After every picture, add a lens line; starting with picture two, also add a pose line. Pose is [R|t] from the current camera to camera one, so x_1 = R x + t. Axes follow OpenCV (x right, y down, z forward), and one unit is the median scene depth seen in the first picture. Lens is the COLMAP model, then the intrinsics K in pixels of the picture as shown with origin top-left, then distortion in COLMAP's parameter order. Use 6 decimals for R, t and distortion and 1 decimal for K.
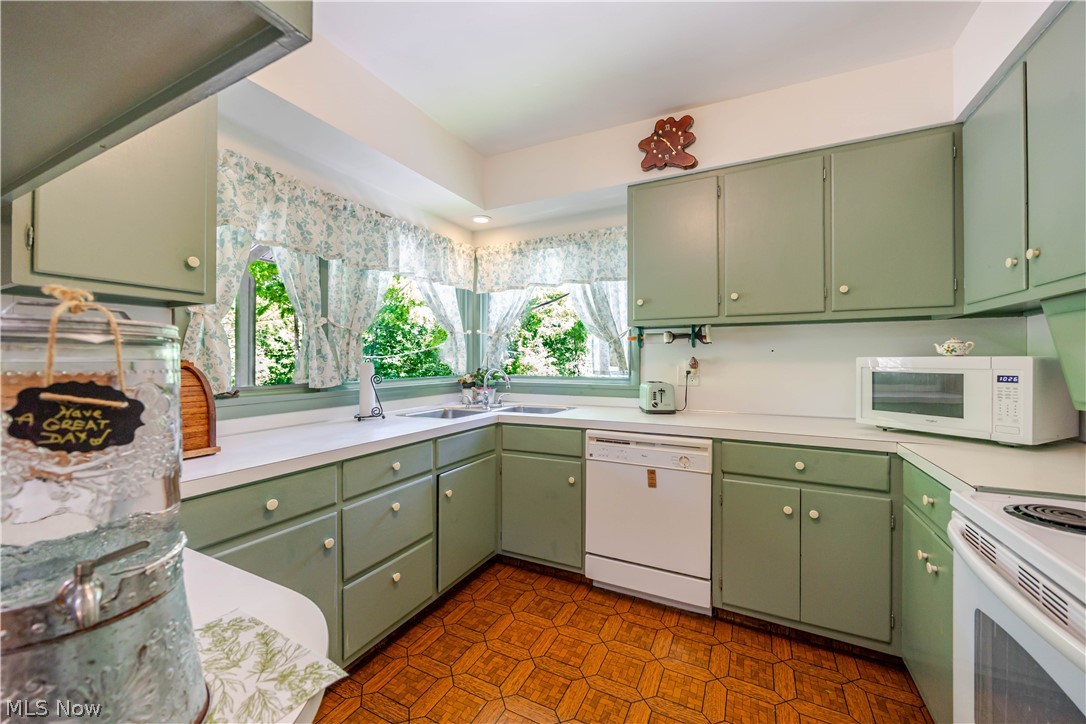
lens RADIAL K [[432.8, 0, 531.7], [0, 432.8, 354.4], [0, 0, 1]] dist [-0.000114, -0.000261]
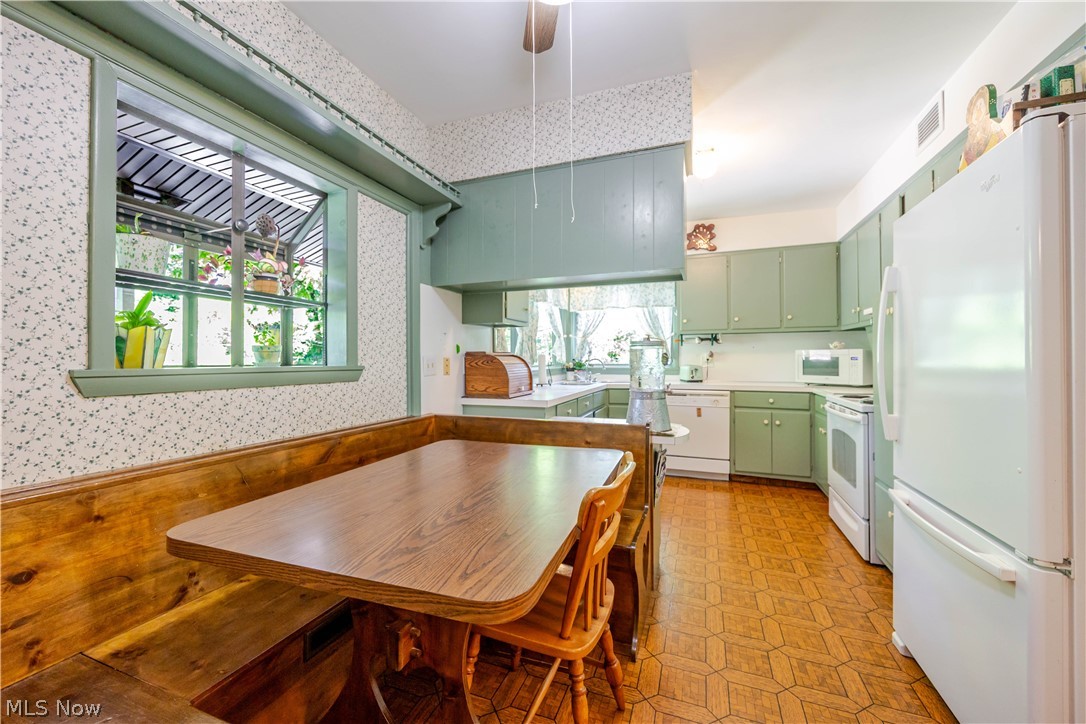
lens RADIAL K [[432.8, 0, 531.7], [0, 432.8, 354.4], [0, 0, 1]] dist [-0.000114, -0.000261]
pose [[0.994775, -0.004561, 0.101991, -0.581819], [0.004003, 0.999976, 0.005674, 0.007321], [-0.102015, -0.005236, 0.994769, -0.755534]]
